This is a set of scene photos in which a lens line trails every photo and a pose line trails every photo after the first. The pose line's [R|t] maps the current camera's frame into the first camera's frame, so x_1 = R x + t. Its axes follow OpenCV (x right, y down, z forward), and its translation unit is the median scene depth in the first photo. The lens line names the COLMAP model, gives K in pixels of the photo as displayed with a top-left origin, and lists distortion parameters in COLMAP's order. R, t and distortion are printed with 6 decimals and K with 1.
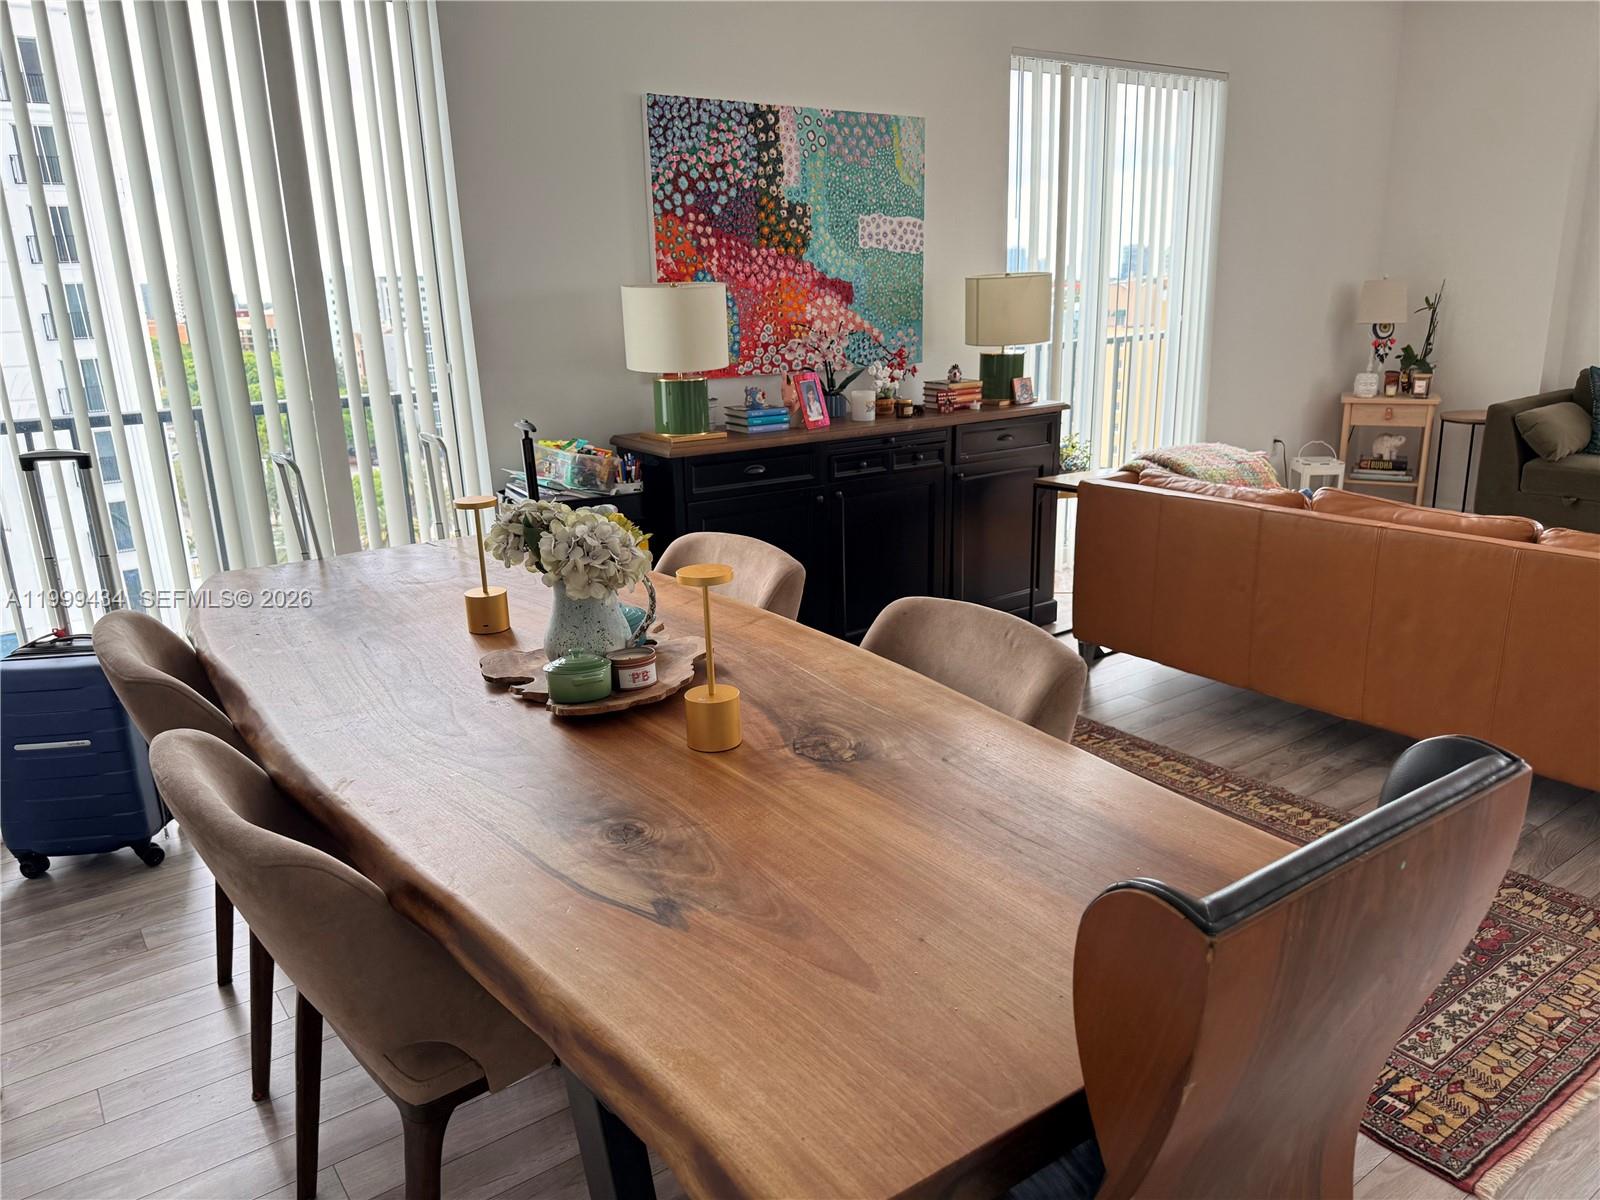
lens RADIAL K [[1130.5, 0, 798.2], [0, 1130.5, 635.3], [0, 0, 1]] dist [0.123715, -0.260425]
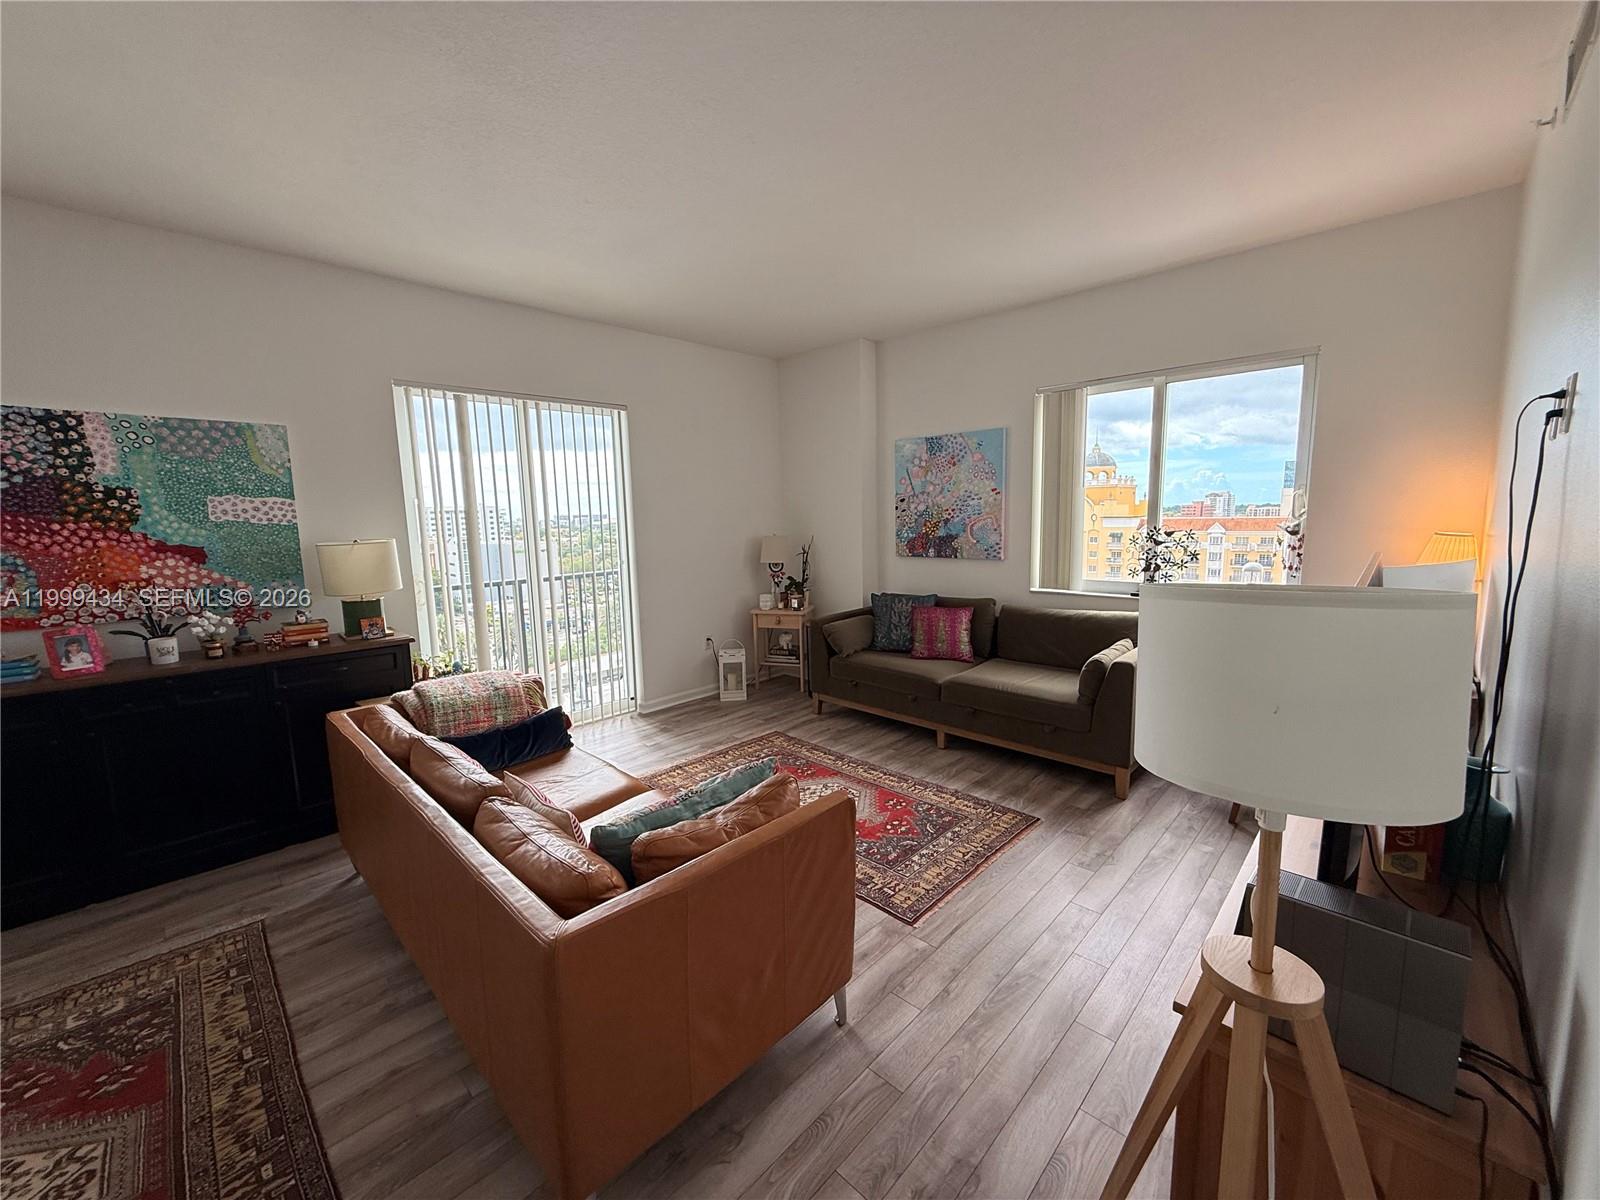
lens RADIAL K [[646.8, 0, 800.5], [0, 646.8, 614.1], [0, 0, 1]] dist [-0.000900, -0.000173]
pose [[0.984462, -0.011802, 0.175202, 0.572978], [0.036315, 0.989853, -0.137379, -0.119337], [-0.171803, 0.141607, 0.974901, 0.216709]]
